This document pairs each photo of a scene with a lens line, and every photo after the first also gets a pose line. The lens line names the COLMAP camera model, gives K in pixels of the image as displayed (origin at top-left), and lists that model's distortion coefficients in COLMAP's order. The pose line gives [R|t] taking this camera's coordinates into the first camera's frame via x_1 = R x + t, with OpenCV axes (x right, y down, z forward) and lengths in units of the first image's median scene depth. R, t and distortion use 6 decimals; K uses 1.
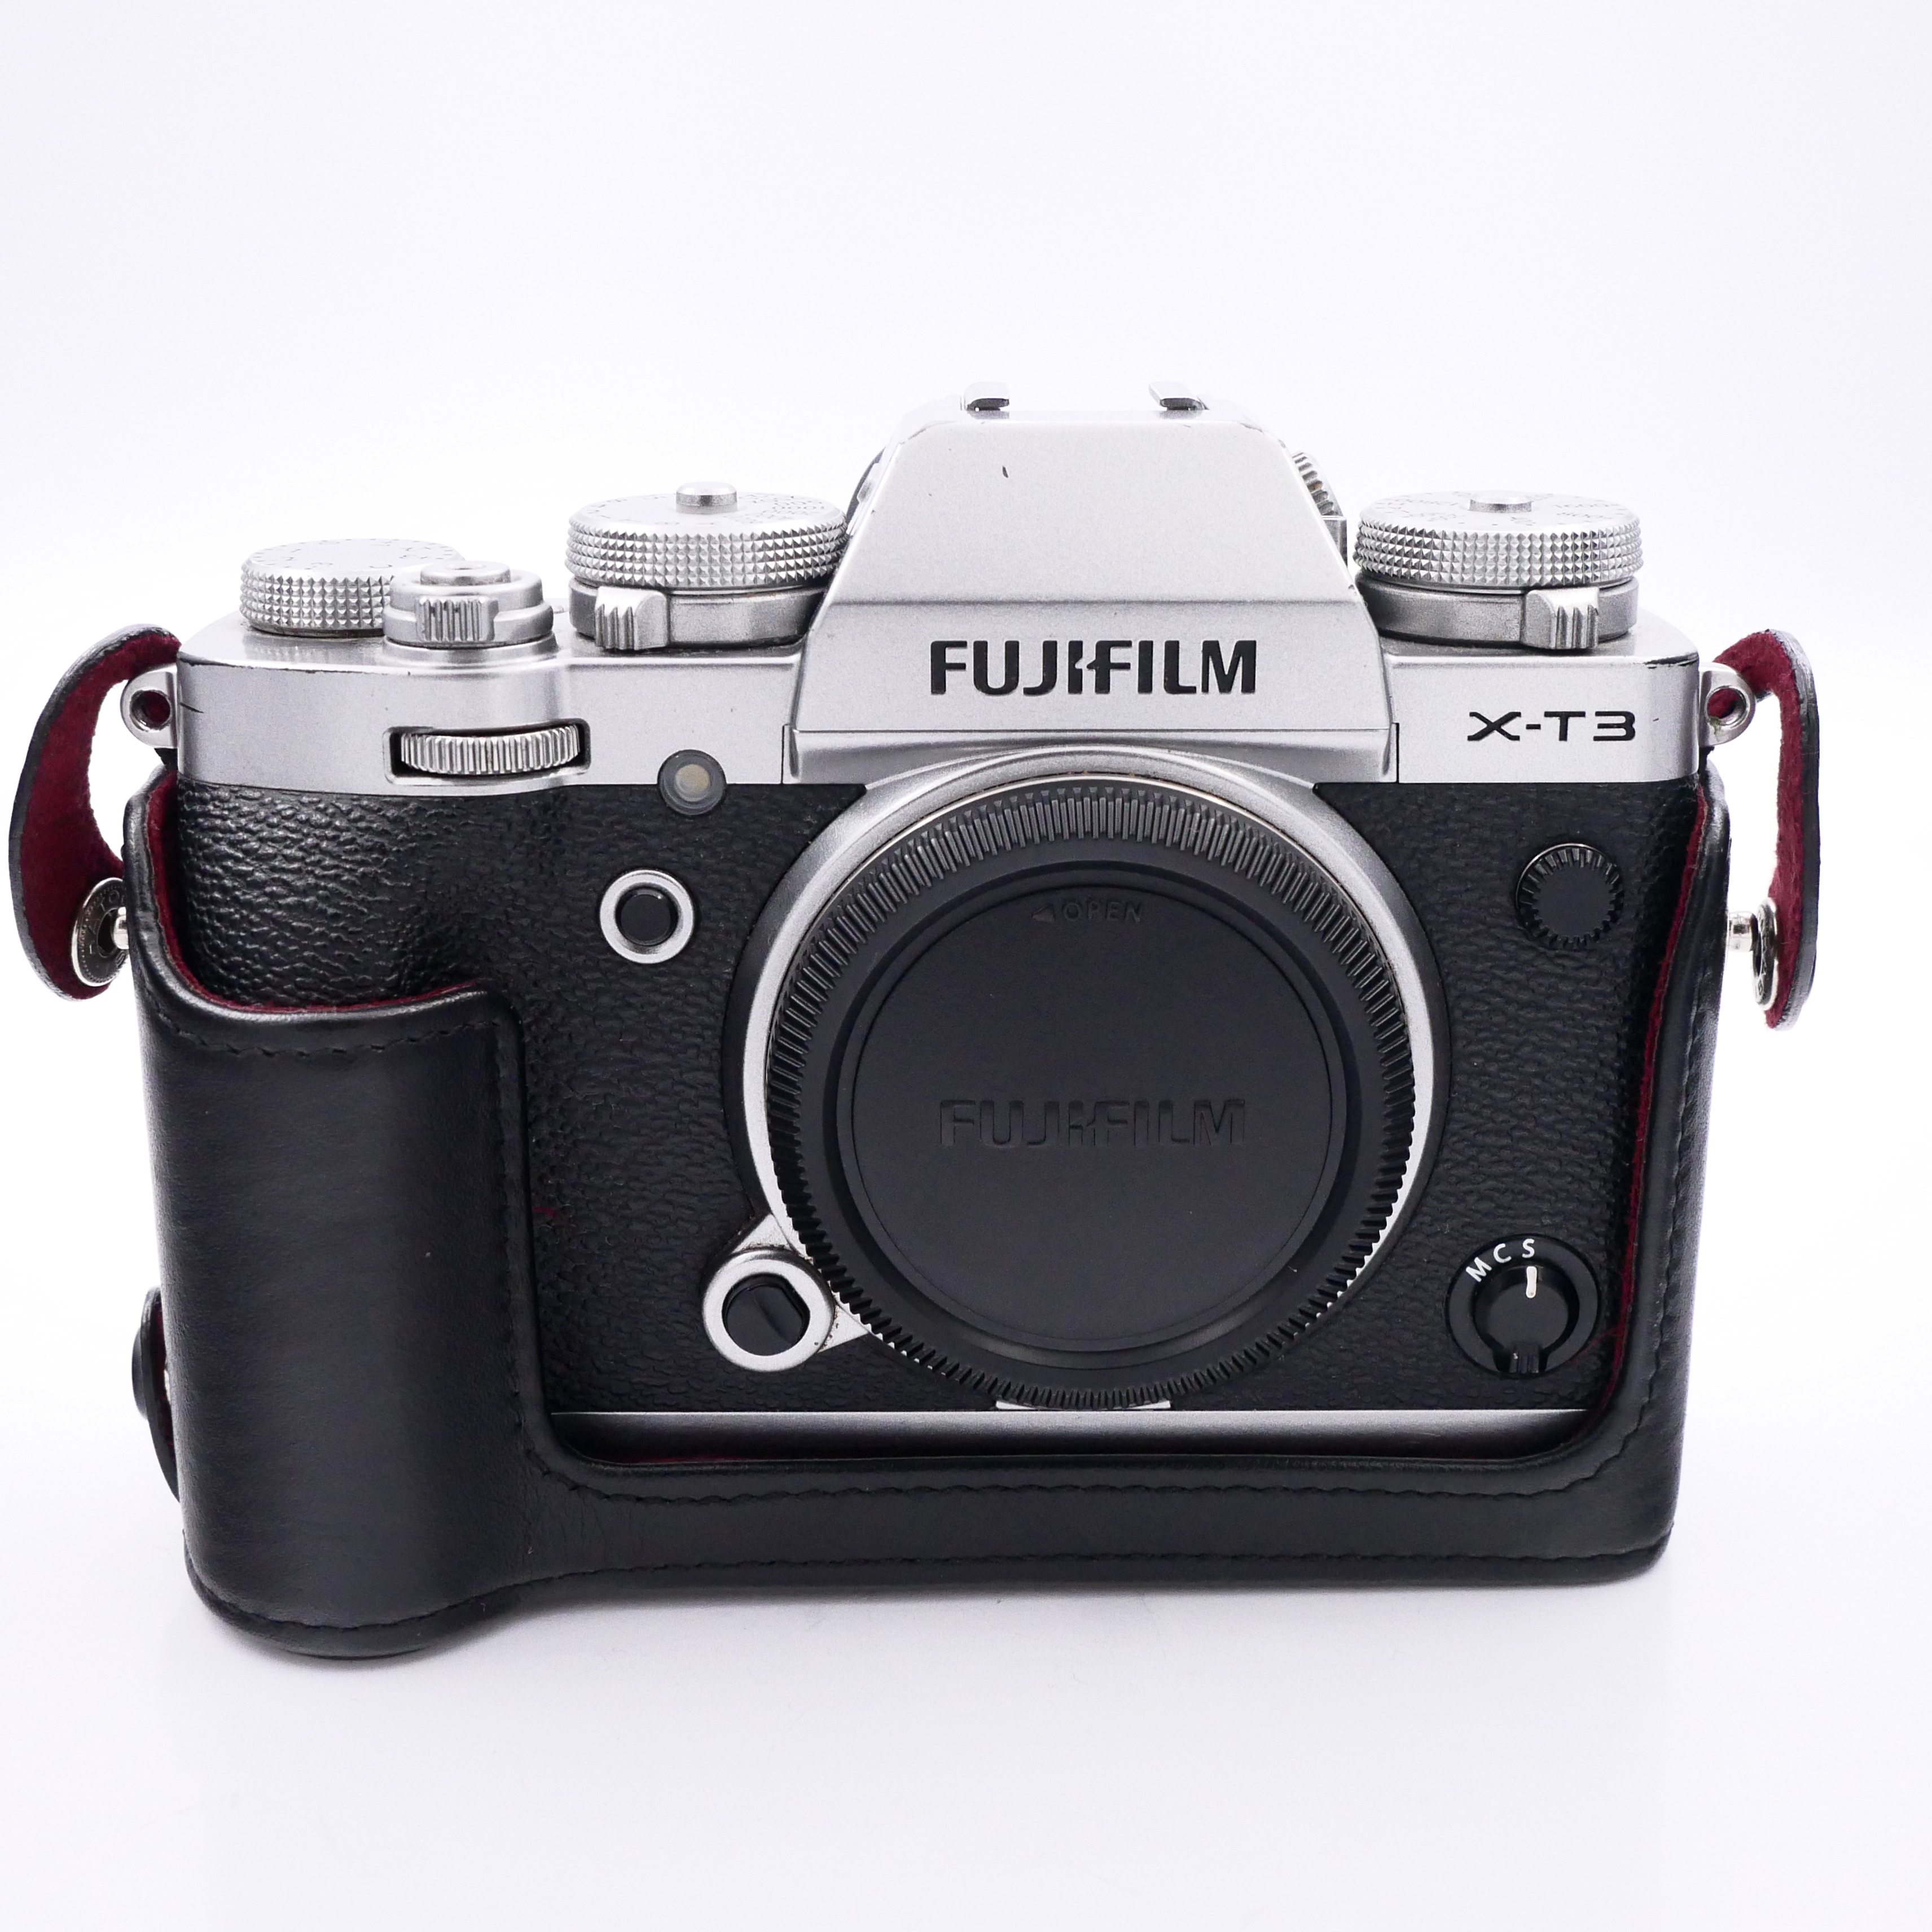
lens RADIAL K [[3107.5, 0, 966.0], [0, 3107.5, 966.0], [0, 0, 1]] dist [0.015629, -0.014222]
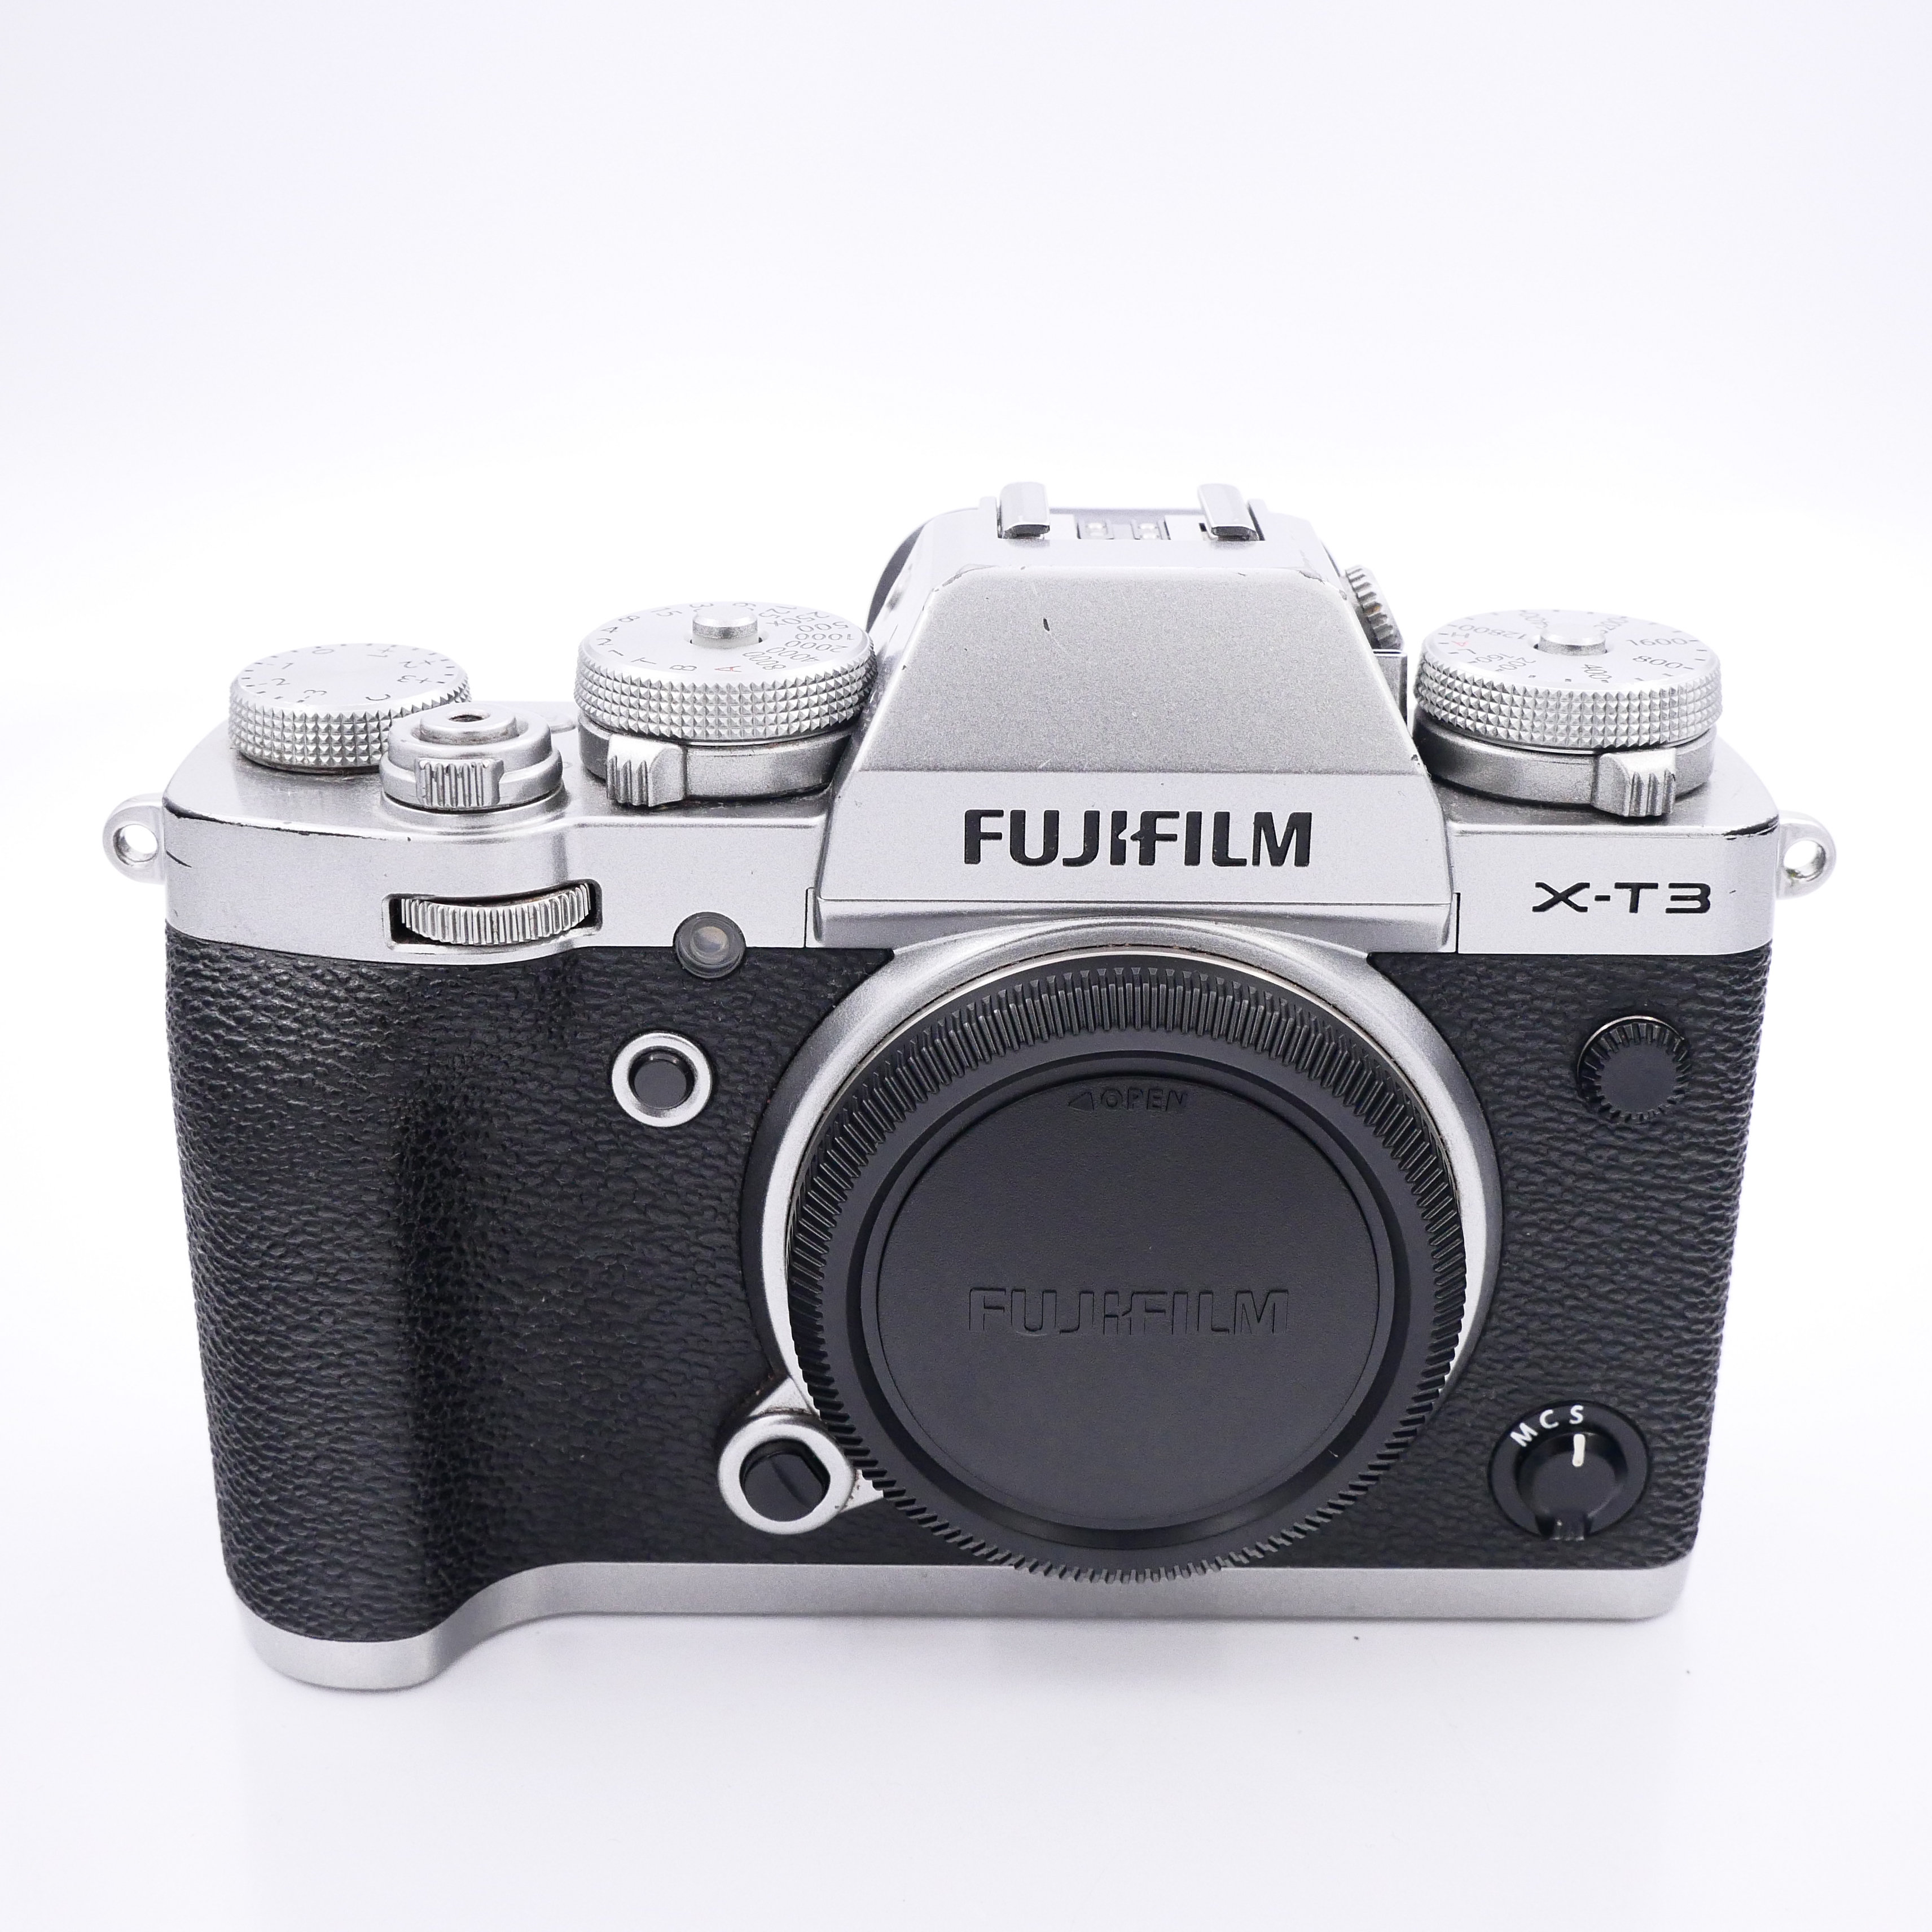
lens RADIAL K [[3107.5, 0, 966.0], [0, 3107.5, 966.0], [0, 0, 1]] dist [0.015629, -0.014222]
pose [[0.999941, 0.010516, 0.002682, -0.012764], [-0.010743, 0.994177, 0.107221, -0.154496], [-0.001539, -0.107244, 0.994232, 0.060165]]
